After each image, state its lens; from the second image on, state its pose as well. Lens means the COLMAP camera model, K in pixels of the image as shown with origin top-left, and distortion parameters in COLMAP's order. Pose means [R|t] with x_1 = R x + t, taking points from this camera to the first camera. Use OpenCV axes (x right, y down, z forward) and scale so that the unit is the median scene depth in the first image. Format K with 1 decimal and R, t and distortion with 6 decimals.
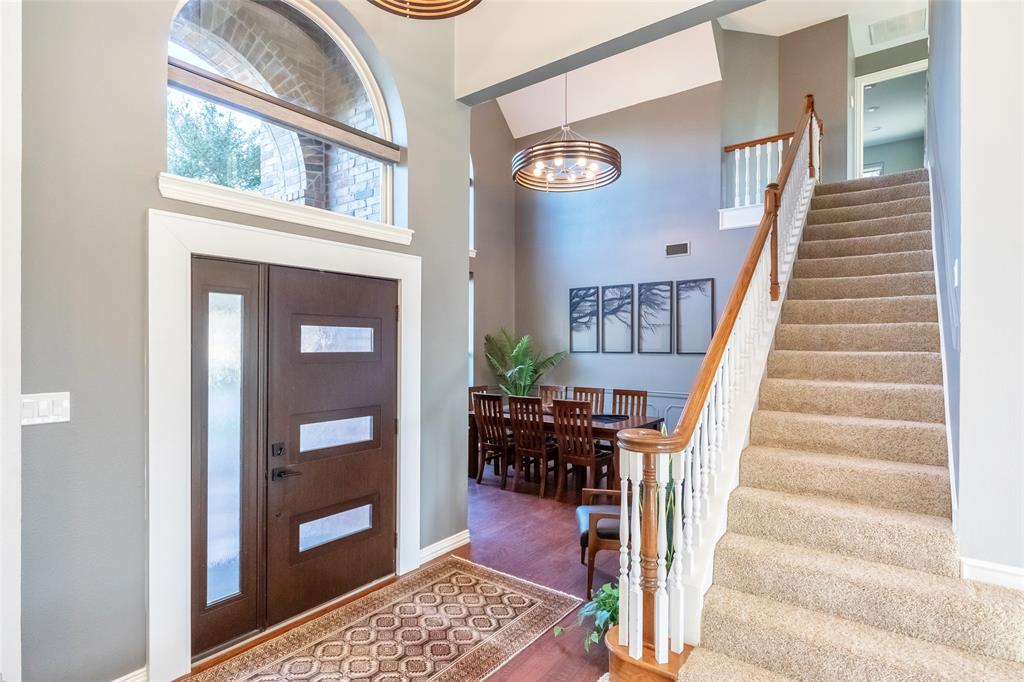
lens RADIAL K [[530.3, 0, 483.8], [0, 530.3, 338.1], [0, 0, 1]] dist [-0.000125, -0.000088]
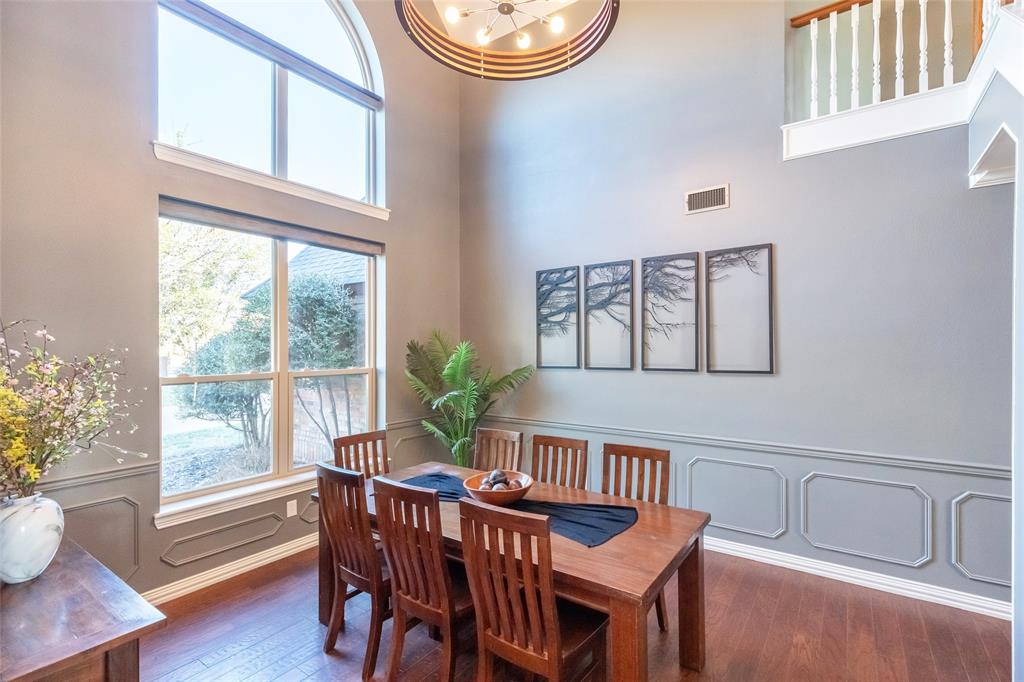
lens RADIAL K [[474.1, 0, 512.0], [0, 474.1, 341.0], [0, 0, 1]] dist [0.026627, 0.000035]
pose [[0.998437, -0.003003, 0.055803, 0.106095], [0.003430, 0.999965, -0.007571, -0.002275], [-0.055778, 0.007750, 0.998413, 0.445548]]
